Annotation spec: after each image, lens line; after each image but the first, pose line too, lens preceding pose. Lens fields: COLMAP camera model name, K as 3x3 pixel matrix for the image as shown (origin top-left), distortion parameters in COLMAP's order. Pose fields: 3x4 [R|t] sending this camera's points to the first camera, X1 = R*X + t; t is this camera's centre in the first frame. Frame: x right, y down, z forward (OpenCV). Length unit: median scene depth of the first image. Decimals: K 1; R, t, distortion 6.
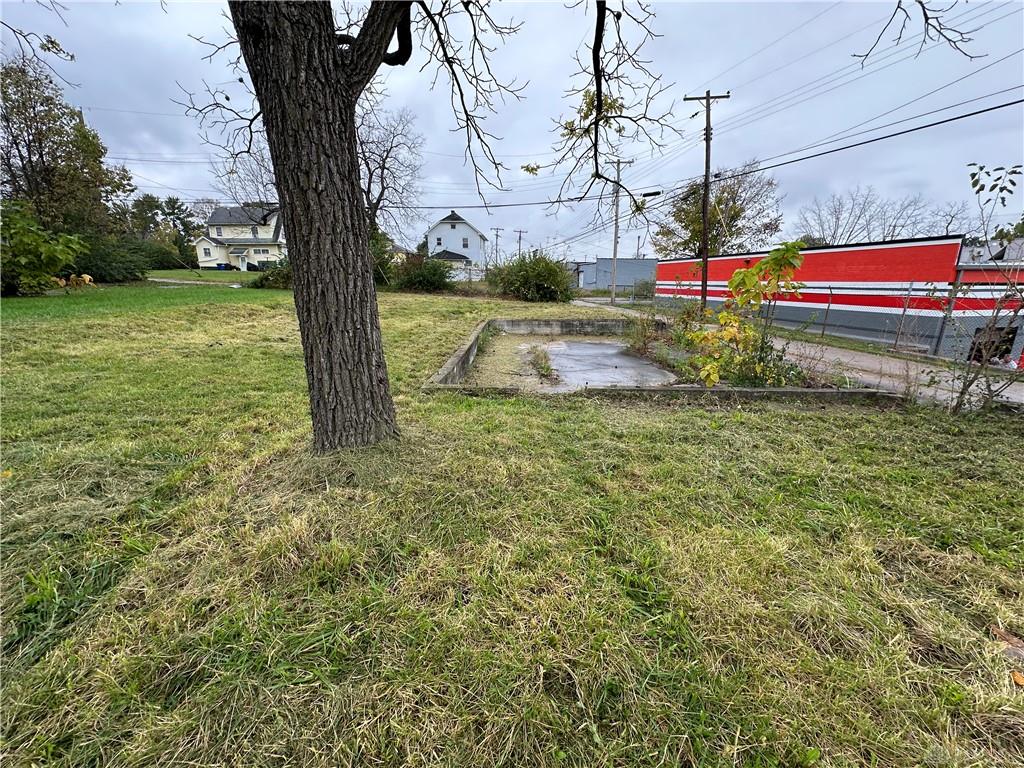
lens RADIAL K [[408.5, 0, 512.0], [0, 408.5, 384.0], [0, 0, 1]] dist [-0.001414, -0.000058]
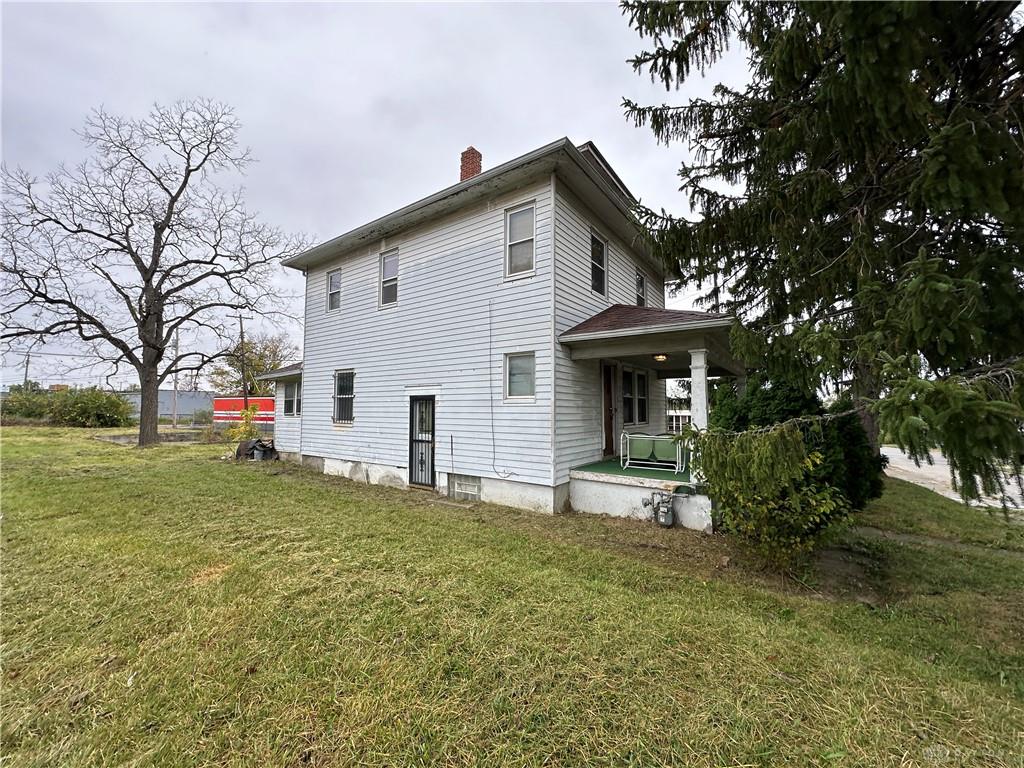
lens RADIAL K [[408.5, 0, 512.0], [0, 408.5, 384.0], [0, 0, 1]] dist [-0.001414, -0.000058]
pose [[0.571787, 0.050686, 0.818835, -0.141824], [0.200724, 0.959112, -0.199533, 0.095621], [-0.795468, 0.278450, 0.538234, -0.394331]]
